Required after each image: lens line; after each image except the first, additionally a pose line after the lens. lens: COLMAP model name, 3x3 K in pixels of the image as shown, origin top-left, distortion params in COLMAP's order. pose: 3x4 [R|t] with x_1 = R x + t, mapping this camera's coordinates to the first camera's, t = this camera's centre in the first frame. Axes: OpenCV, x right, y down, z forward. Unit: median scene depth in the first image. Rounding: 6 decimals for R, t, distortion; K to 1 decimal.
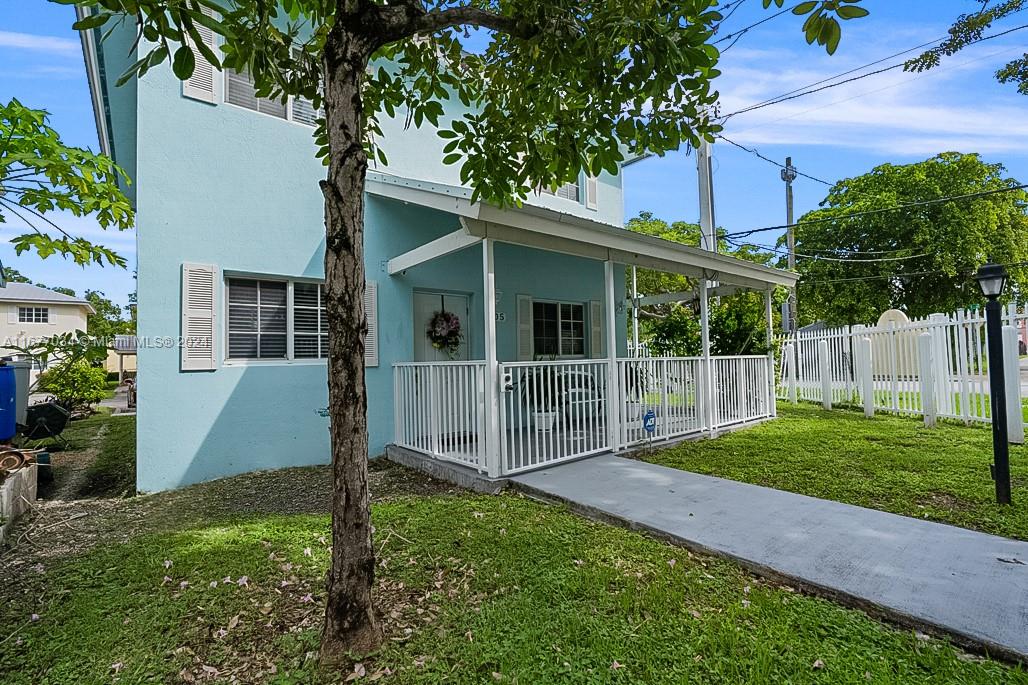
lens RADIAL K [[462.1, 0, 509.1], [0, 462.1, 342.1], [0, 0, 1]] dist [-0.004629, -0.000022]
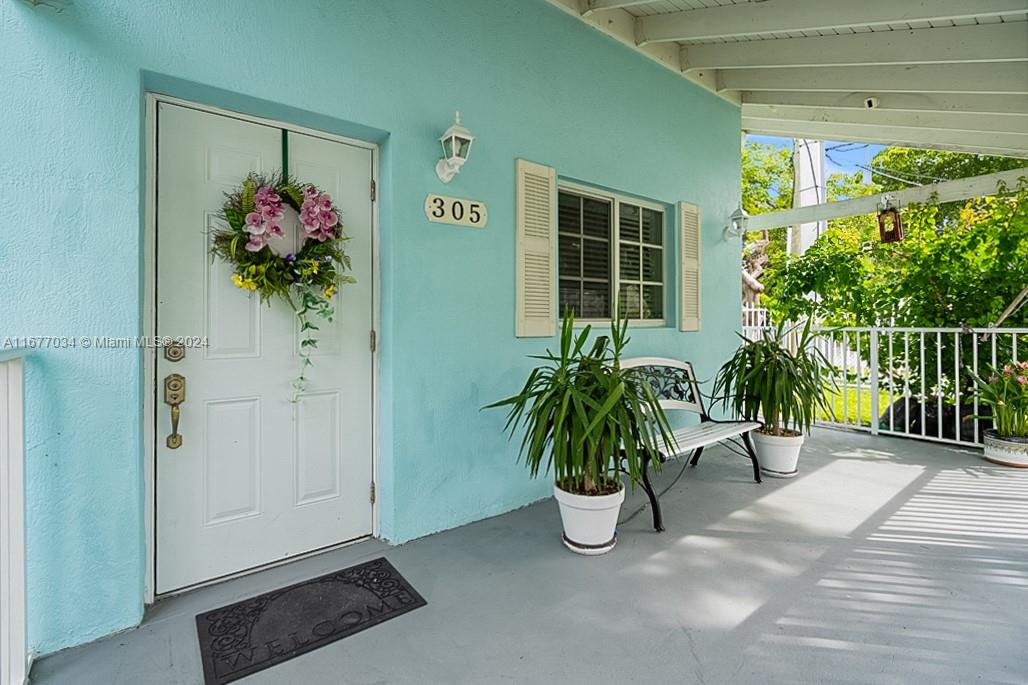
lens RADIAL K [[474.7, 0, 513.8], [0, 474.7, 316.6], [0, 0, 1]] dist [-0.004159, -0.000497]
pose [[0.999794, 0.020286, -0.001060, 0.017216], [-0.020245, 0.999346, 0.029959, 0.016066], [0.001668, -0.029932, 0.999551, 0.671659]]
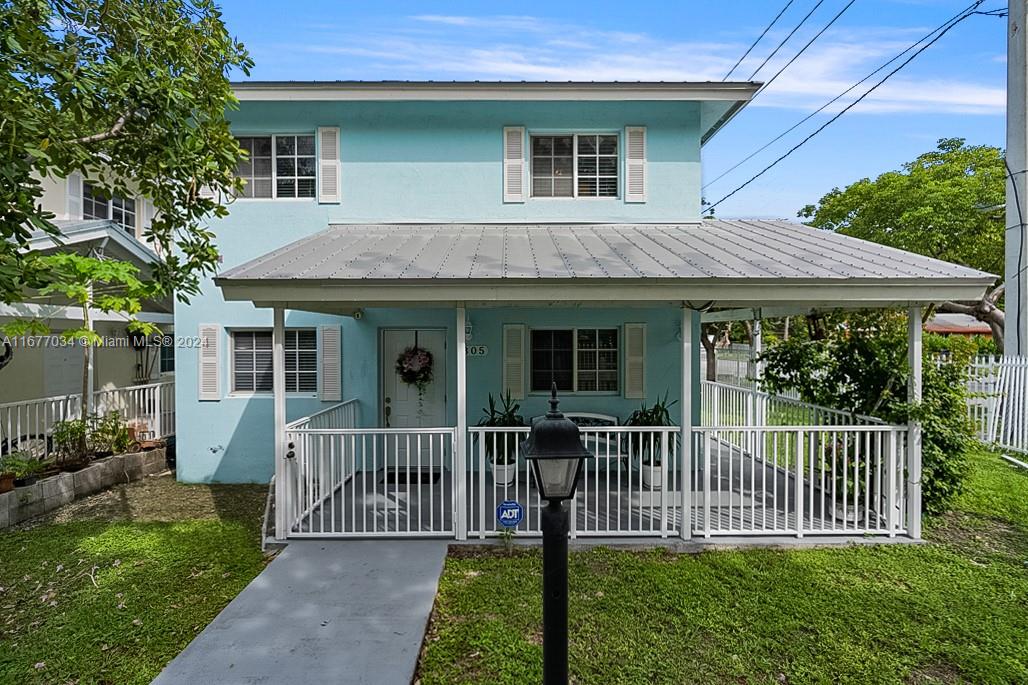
lens RADIAL K [[462.1, 0, 509.1], [0, 462.1, 342.1], [0, 0, 1]] dist [-0.004629, -0.000022]
pose [[0.781145, 0.027203, -0.623757, 0.650277], [0.010076, 0.998371, 0.056158, -0.132373], [0.624269, -0.050152, 0.779598, 0.340155]]
